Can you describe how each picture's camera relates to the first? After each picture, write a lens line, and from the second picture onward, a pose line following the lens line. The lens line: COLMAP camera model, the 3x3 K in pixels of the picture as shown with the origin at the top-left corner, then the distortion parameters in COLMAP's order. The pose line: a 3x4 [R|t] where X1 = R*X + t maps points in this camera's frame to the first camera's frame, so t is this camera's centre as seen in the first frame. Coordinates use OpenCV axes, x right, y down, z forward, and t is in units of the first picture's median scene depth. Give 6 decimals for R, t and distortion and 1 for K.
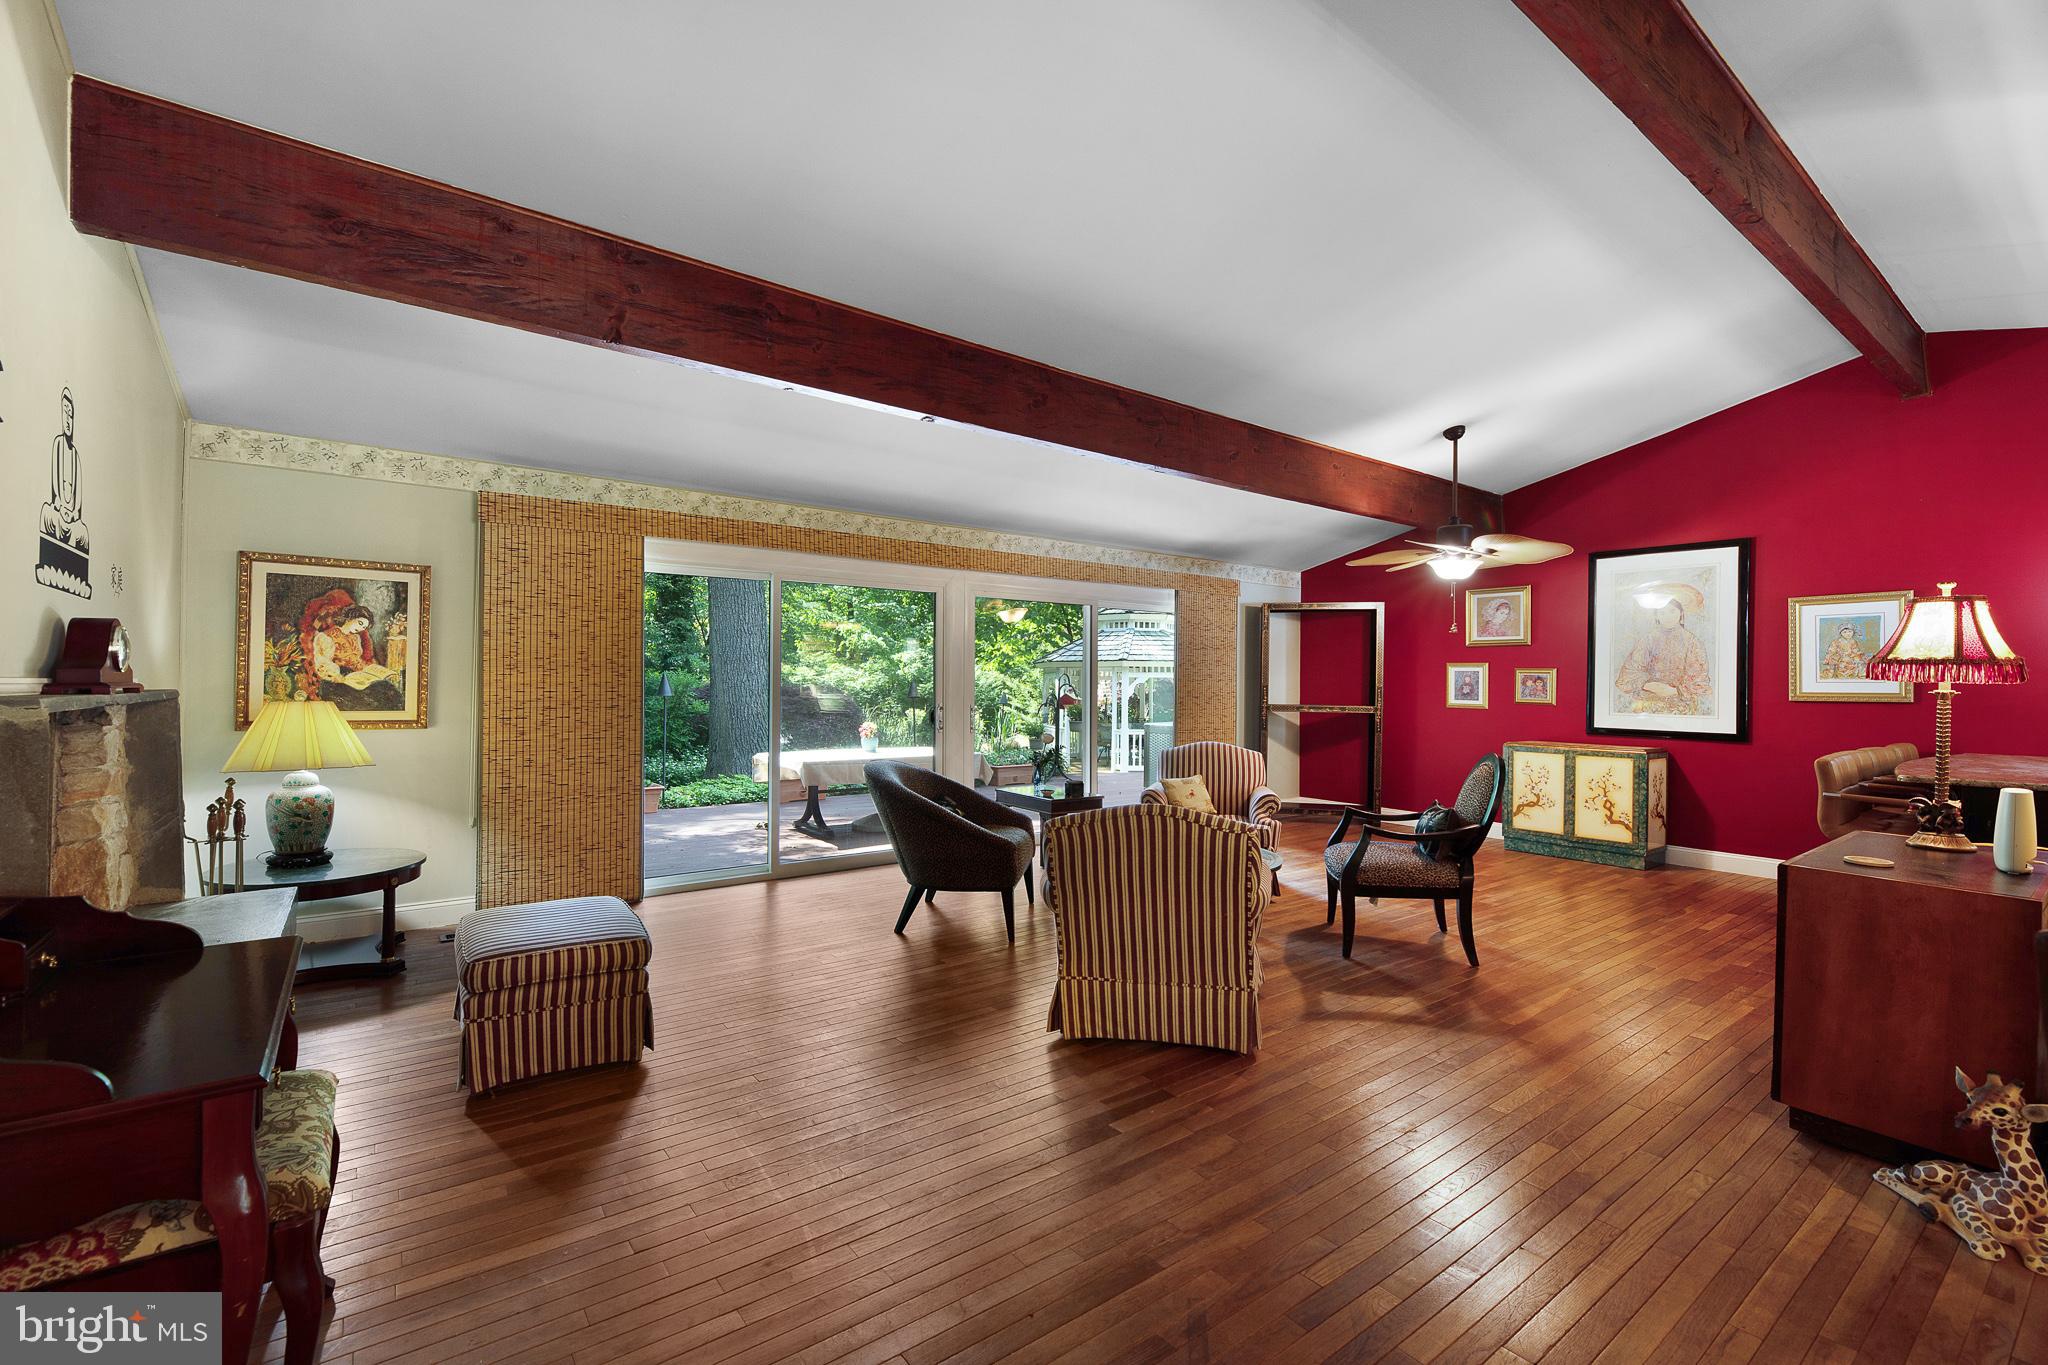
lens RADIAL K [[838.3, 0, 972.7], [0, 838.3, 665.1], [0, 0, 1]] dist [0.003583, -0.004132]
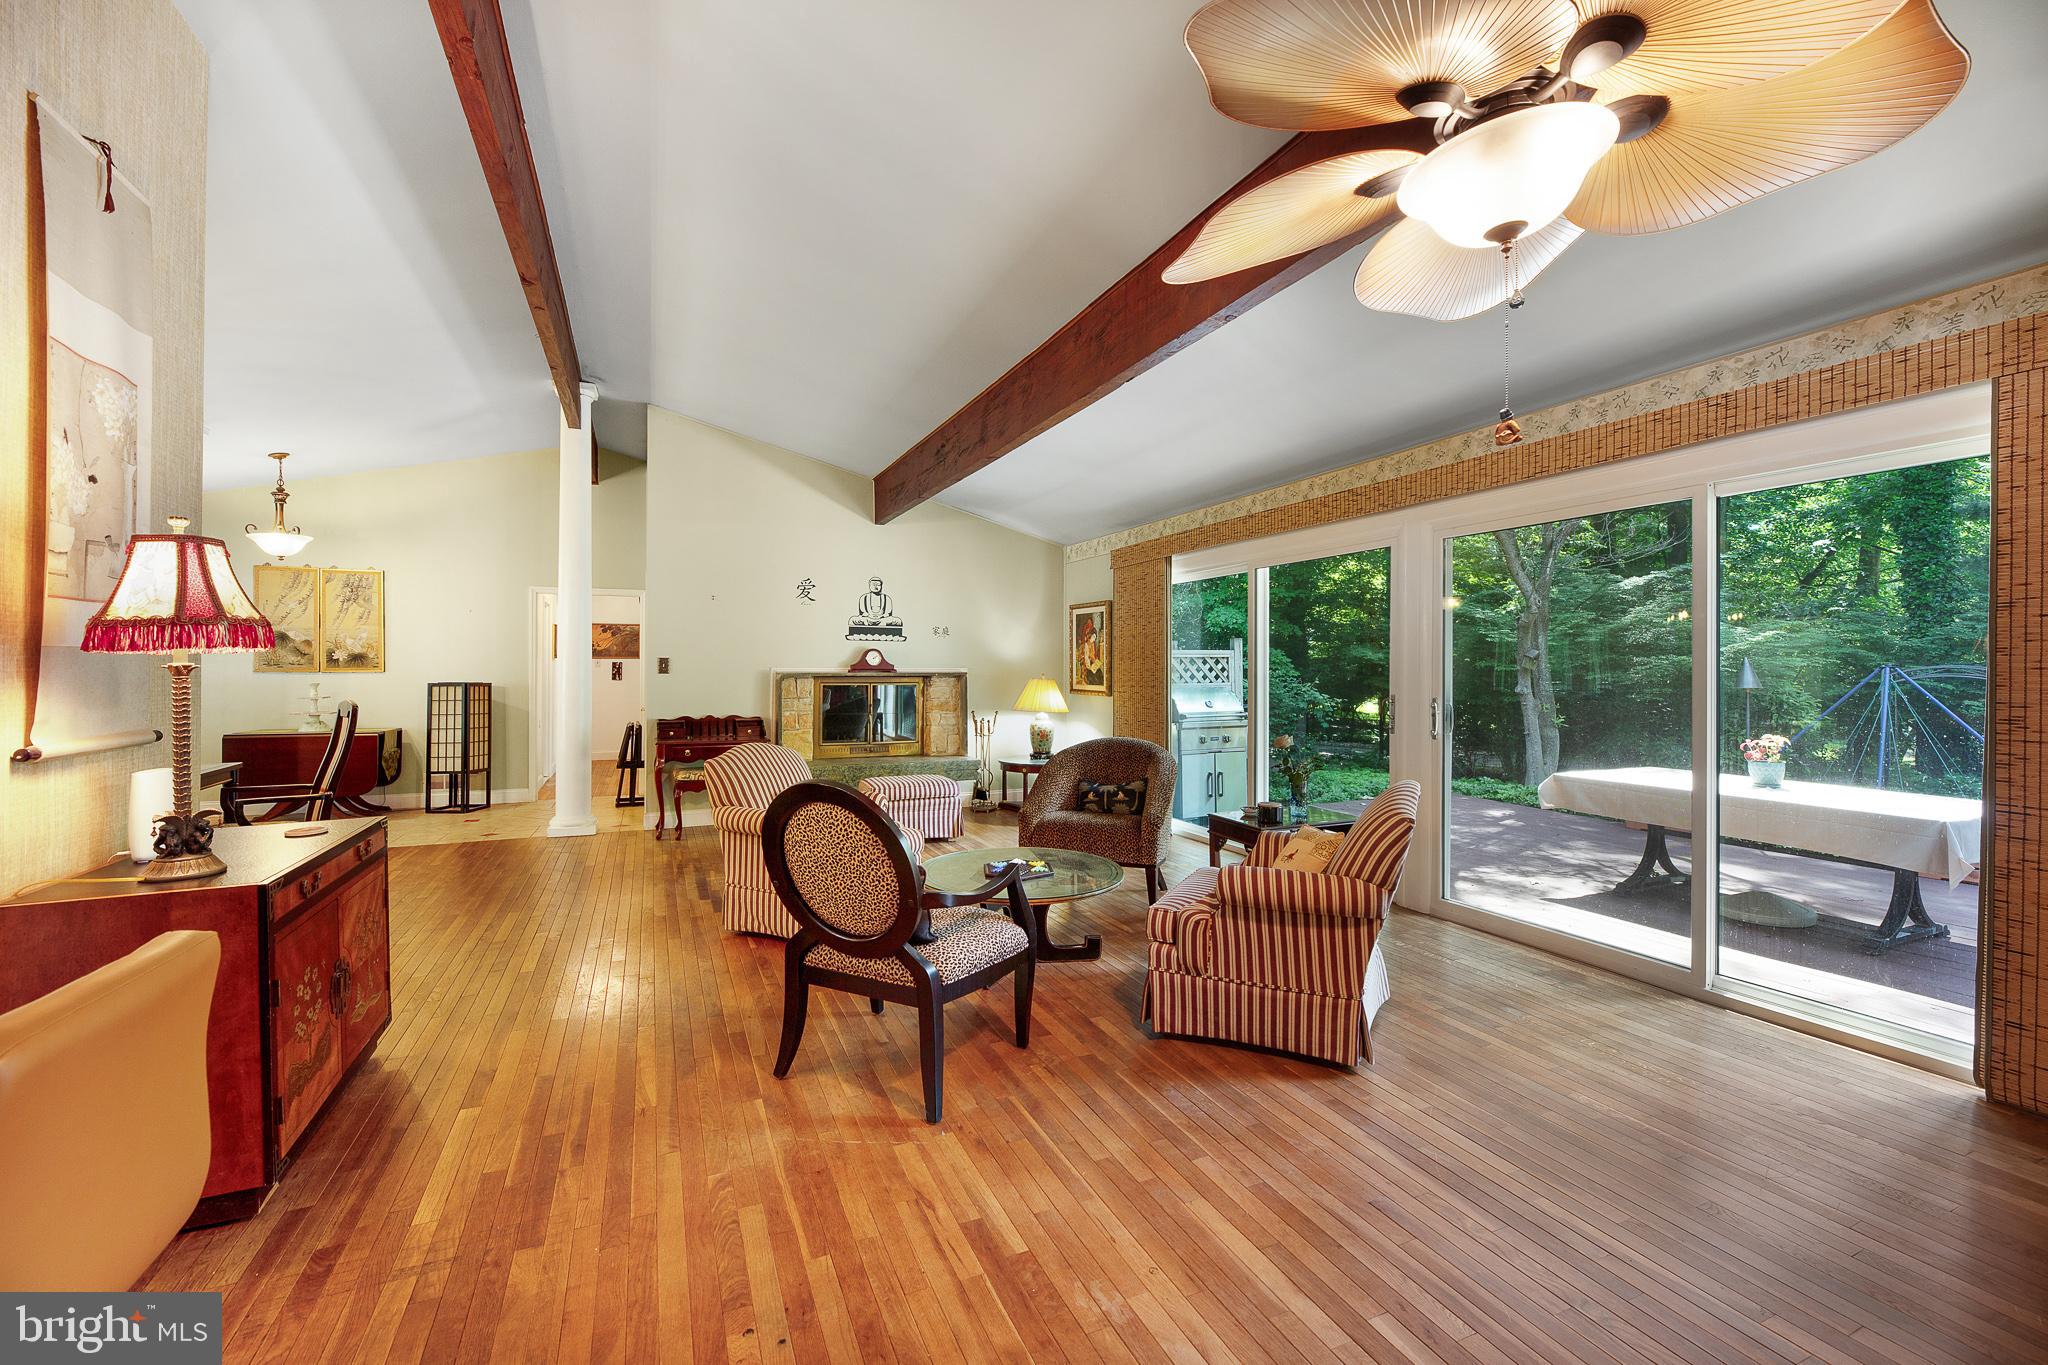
lens RADIAL K [[838.3, 0, 1019.4], [0, 838.3, 665.9], [0, 0, 1]] dist [0.003583, -0.004132]
pose [[-0.184086, -0.009118, -0.982868, 0.785823], [0.018641, 0.999745, -0.012766, 0.023873], [0.982733, -0.020672, -0.183869, 0.853972]]
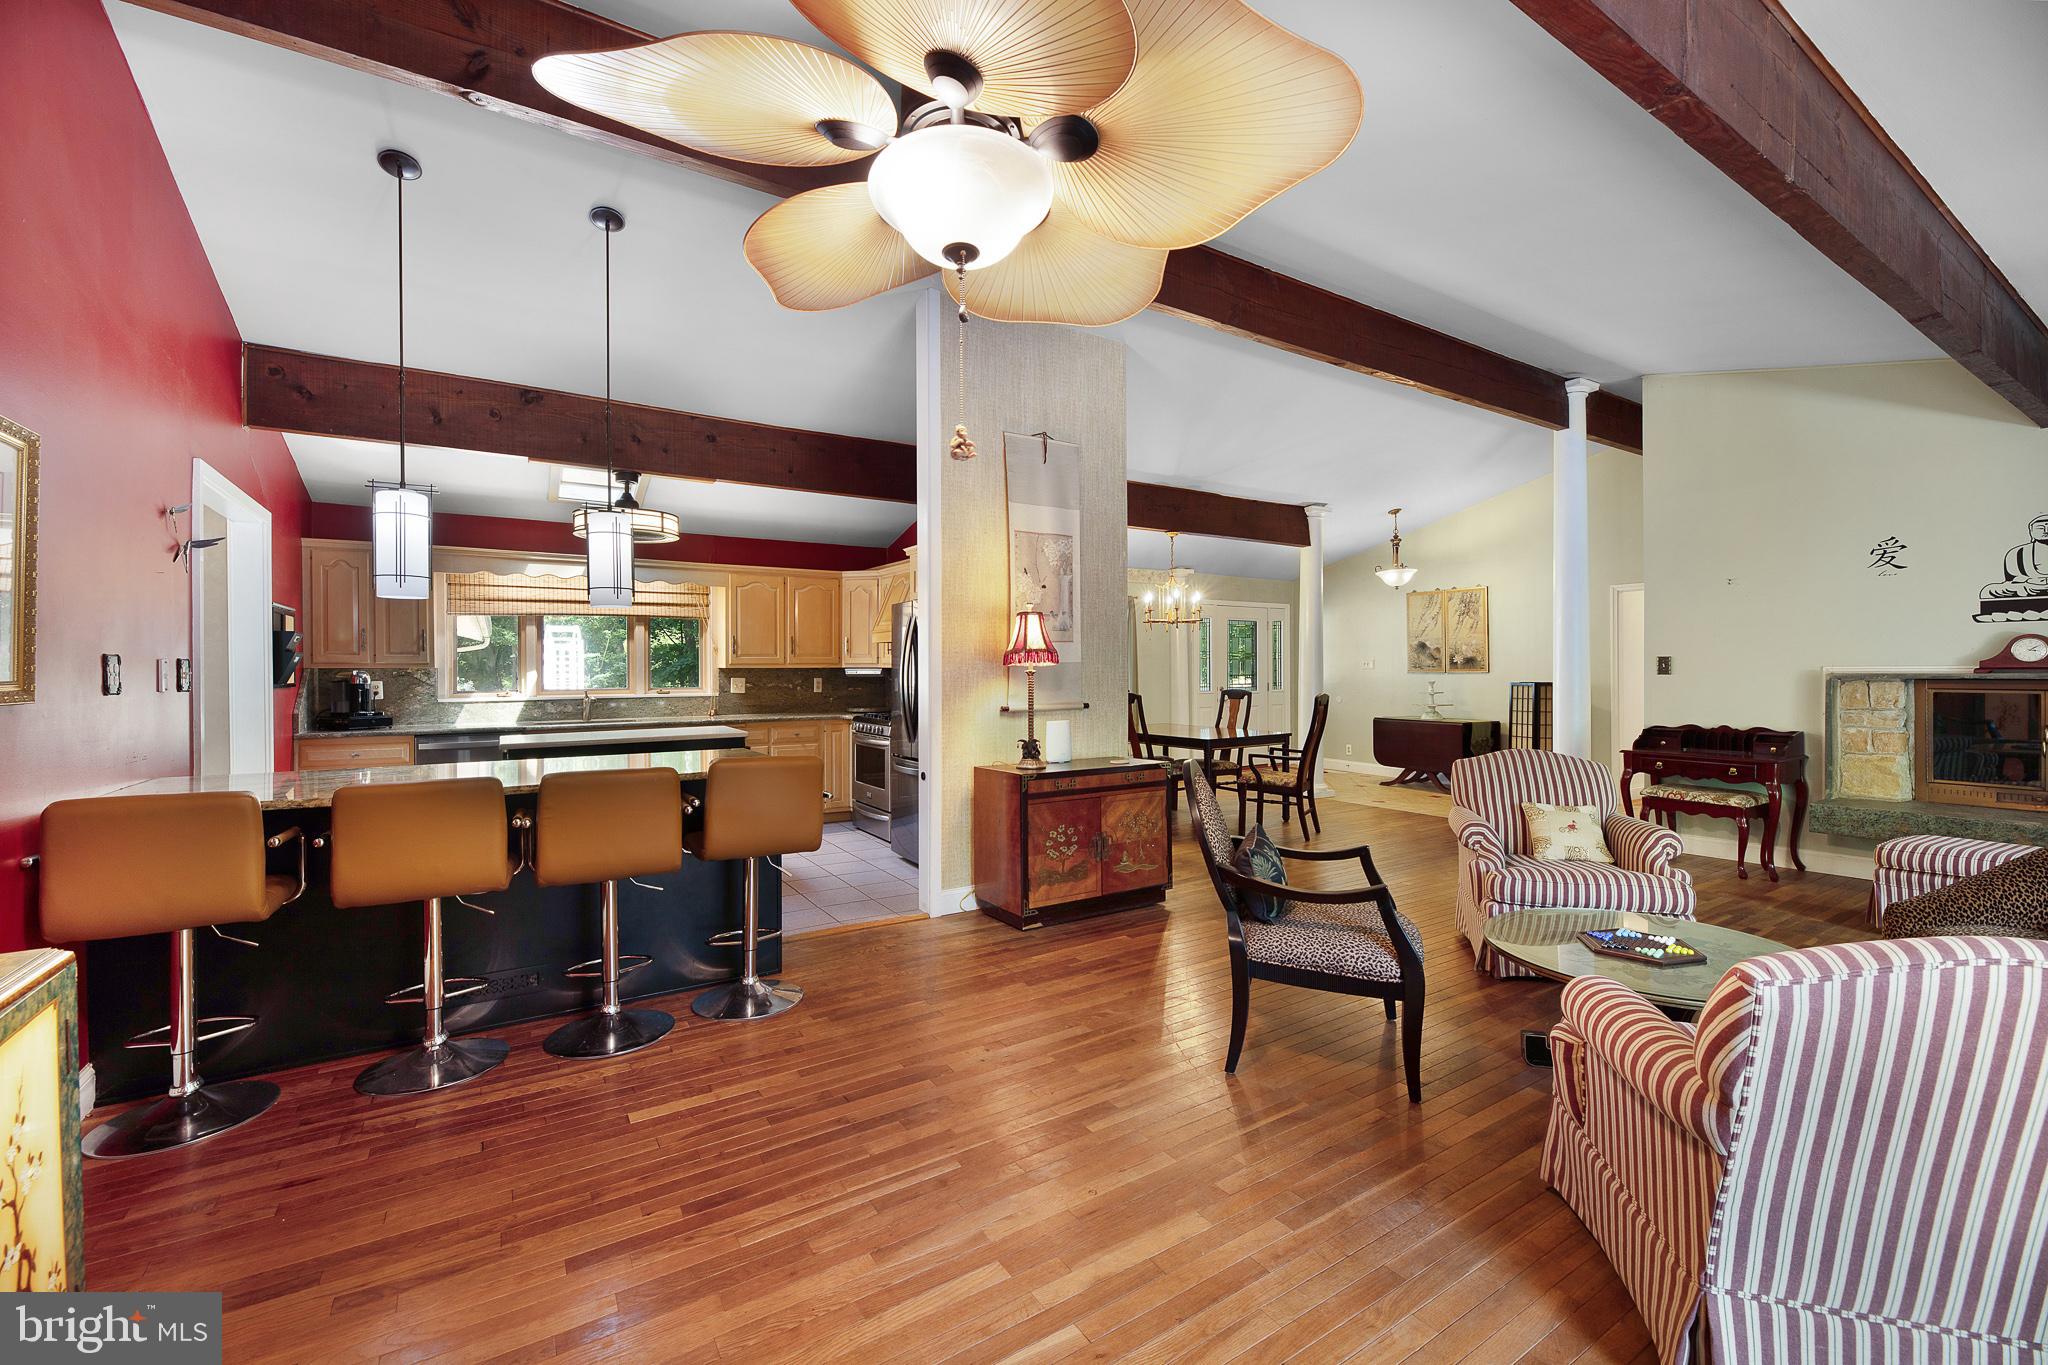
lens RADIAL K [[838.3, 0, 1013.3], [0, 838.3, 666.7], [0, 0, 1]] dist [0.003583, -0.004132]
pose [[-0.999210, -0.000072, 0.039731, 0.488796], [-0.001088, 0.999672, -0.025573, 0.027880], [-0.039716, -0.025596, -0.998883, 1.209043]]
